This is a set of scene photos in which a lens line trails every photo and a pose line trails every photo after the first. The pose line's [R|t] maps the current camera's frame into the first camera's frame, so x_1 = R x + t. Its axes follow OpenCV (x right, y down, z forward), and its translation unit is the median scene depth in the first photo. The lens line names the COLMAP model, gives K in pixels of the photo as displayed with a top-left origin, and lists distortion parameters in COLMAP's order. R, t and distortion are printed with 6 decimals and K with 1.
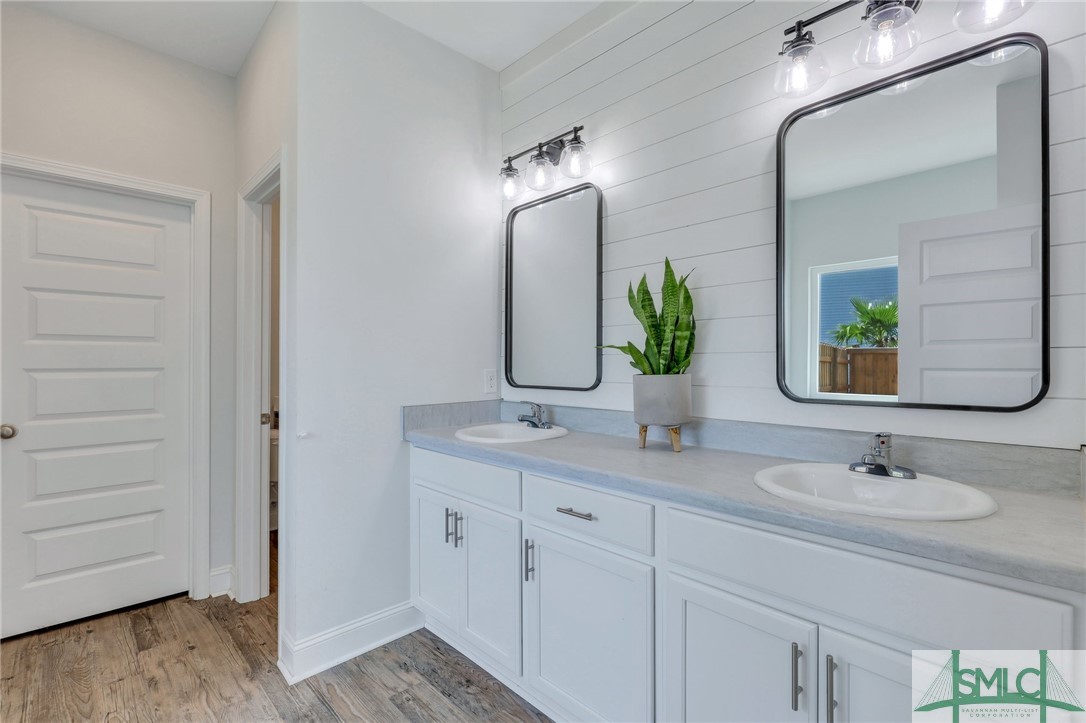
lens RADIAL K [[504.4, 0, 549.2], [0, 504.4, 363.1], [0, 0, 1]] dist [0.011598, 0.005320]
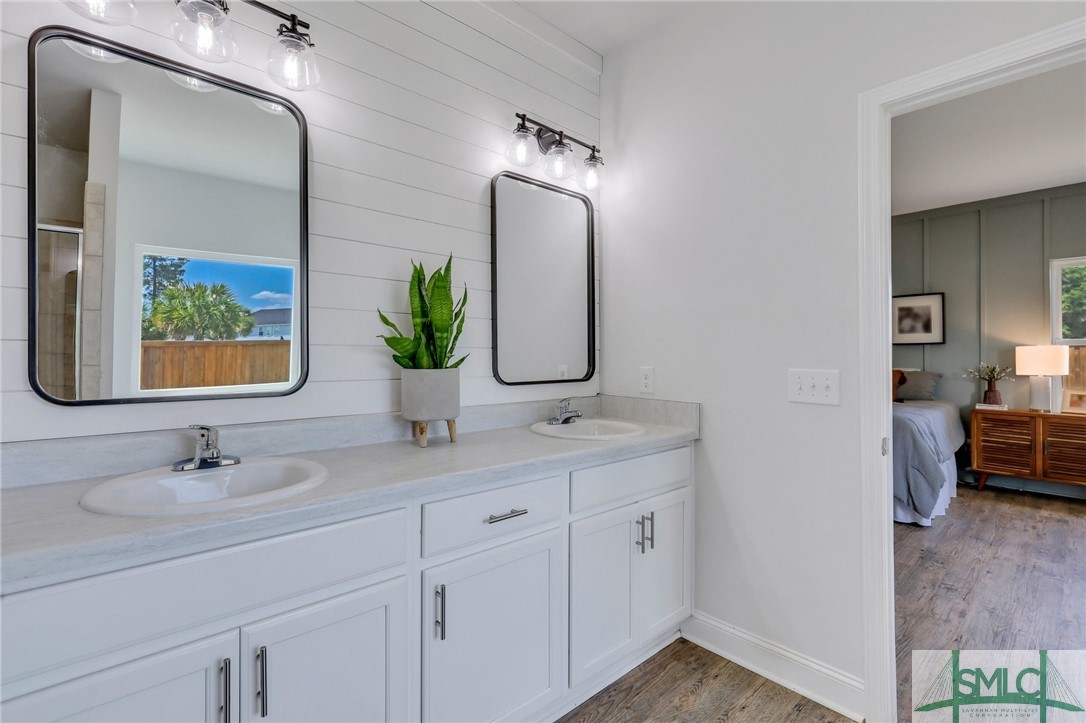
lens RADIAL K [[488.6, 0, 549.4], [0, 488.6, 355.4], [0, 0, 1]] dist [0.000786, 0.000804]
pose [[0.022703, 0.000552, 0.999742, -0.646667], [-0.001514, 0.999999, -0.000517, -0.001926], [-0.999741, -0.001502, 0.022704, 0.675323]]
